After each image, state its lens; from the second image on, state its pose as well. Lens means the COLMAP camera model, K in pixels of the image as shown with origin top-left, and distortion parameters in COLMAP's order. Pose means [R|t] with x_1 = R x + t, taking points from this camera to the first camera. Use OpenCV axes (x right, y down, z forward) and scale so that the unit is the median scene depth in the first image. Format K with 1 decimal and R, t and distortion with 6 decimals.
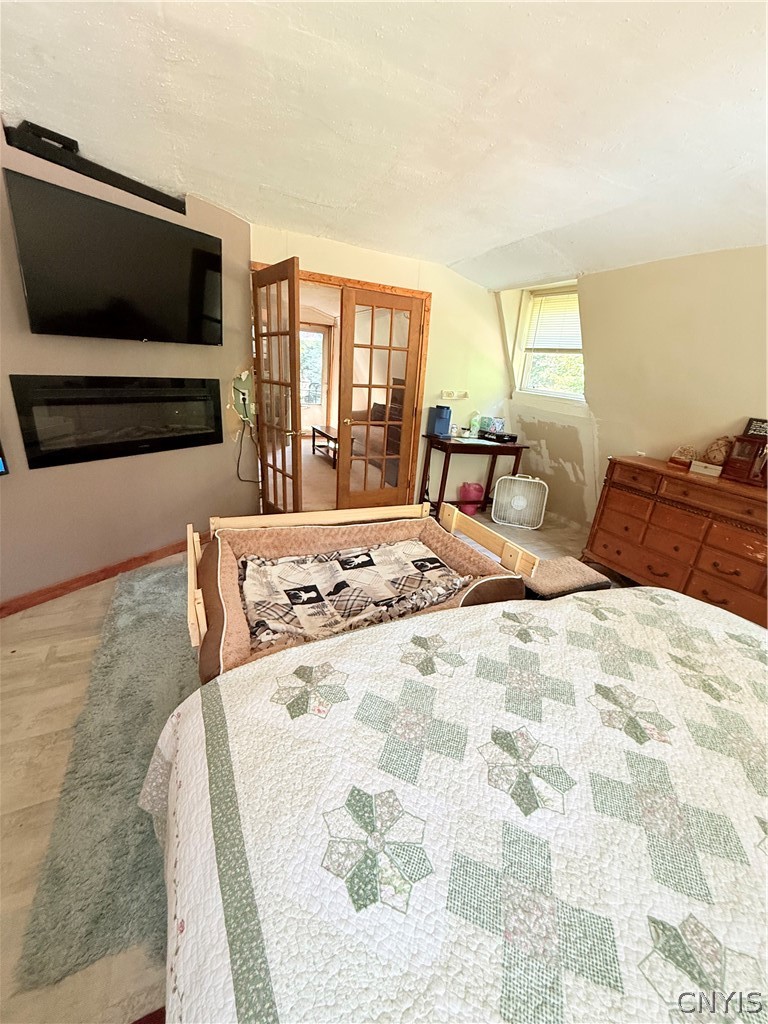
lens RADIAL K [[407.8, 0, 387.4], [0, 407.8, 512.4], [0, 0, 1]] dist [-0.000296, -0.000006]
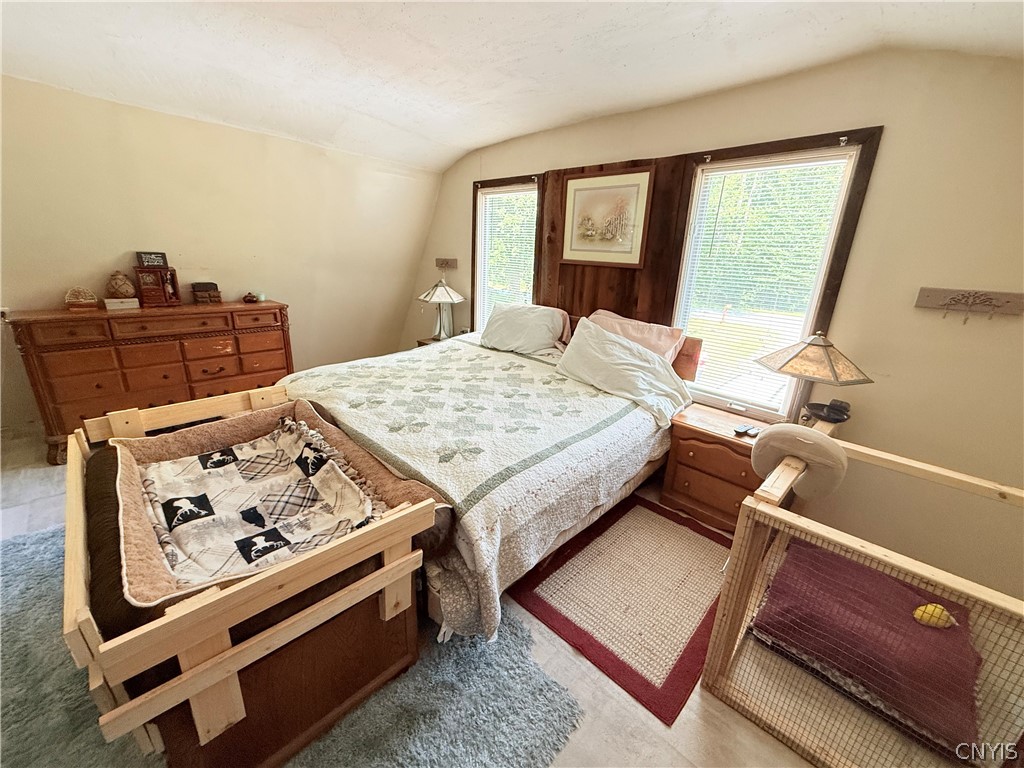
lens RADIAL K [[407.8, 0, 512.9], [0, 407.8, 381.5], [0, 0, 1]] dist [-0.000296, -0.000006]
pose [[-0.347652, -0.377996, 0.858054, -0.938379], [0.248835, 0.845127, 0.473119, -0.311351], [-0.904002, 0.377995, -0.199751, 0.627467]]
